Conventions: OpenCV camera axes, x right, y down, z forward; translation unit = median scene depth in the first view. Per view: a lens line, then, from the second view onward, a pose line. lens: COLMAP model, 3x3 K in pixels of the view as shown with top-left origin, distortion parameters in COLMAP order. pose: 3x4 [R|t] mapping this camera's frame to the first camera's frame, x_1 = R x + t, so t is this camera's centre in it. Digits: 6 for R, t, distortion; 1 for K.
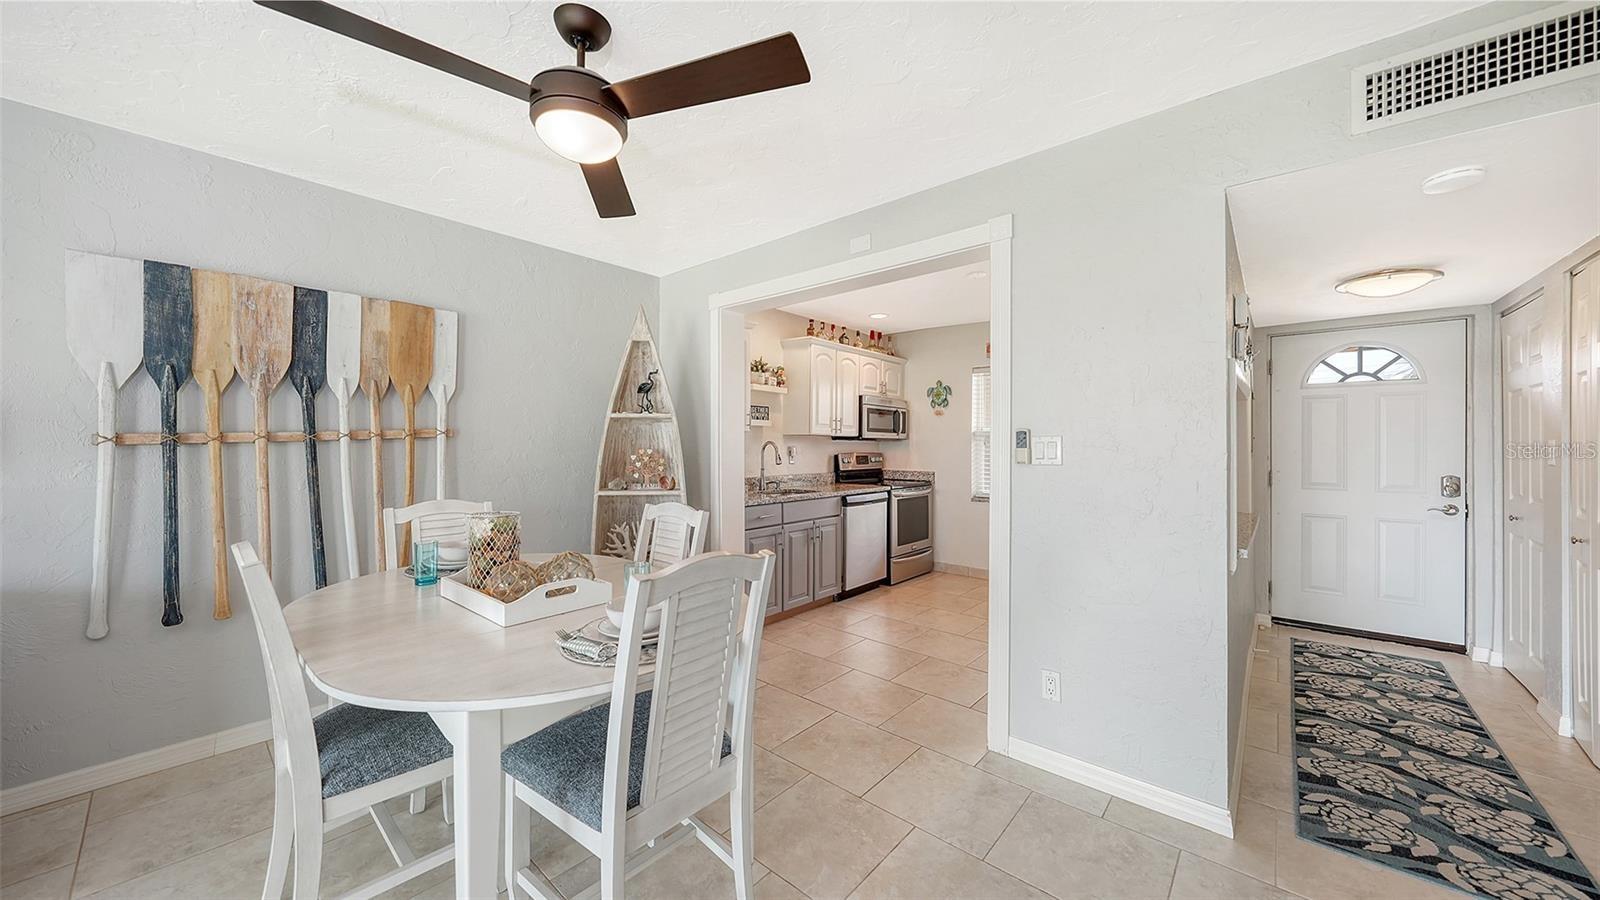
lens RADIAL K [[562.4, 0, 810.2], [0, 562.4, 440.7], [0, 0, 1]] dist [0.001317, 0.000002]
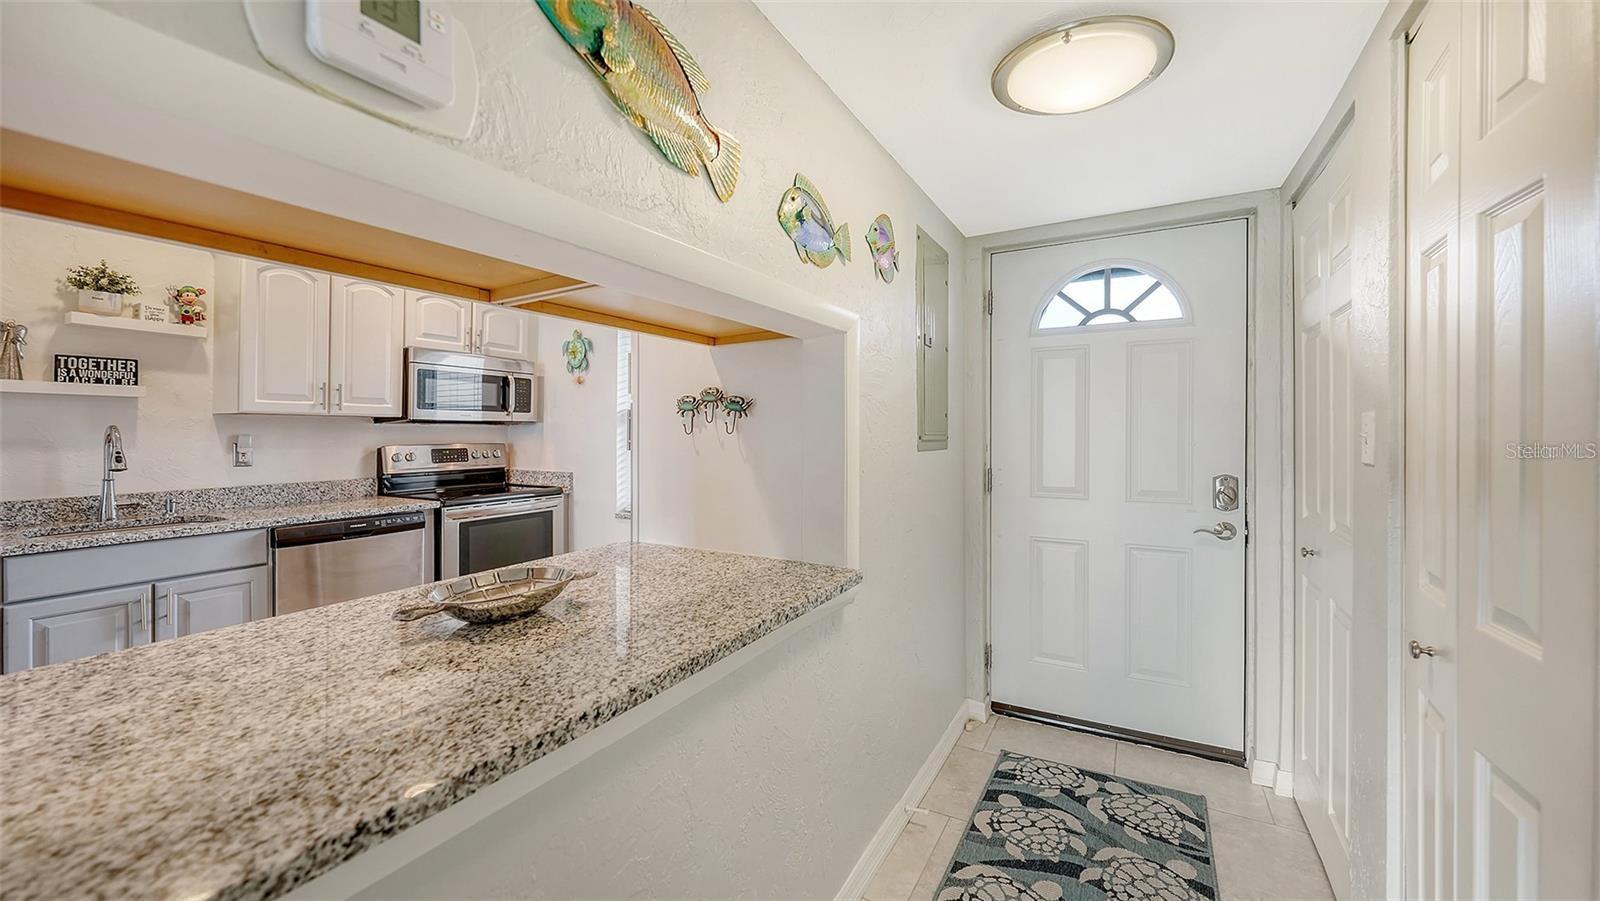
lens RADIAL K [[595.5, 0, 805.6], [0, 595.5, 432.8], [0, 0, 1]] dist [0.000809, -0.000067]
pose [[0.983639, -0.006826, 0.180024, 0.584454], [0.005153, 0.999939, 0.009761, 0.007610], [-0.180080, -0.008673, 0.983614, 0.455362]]
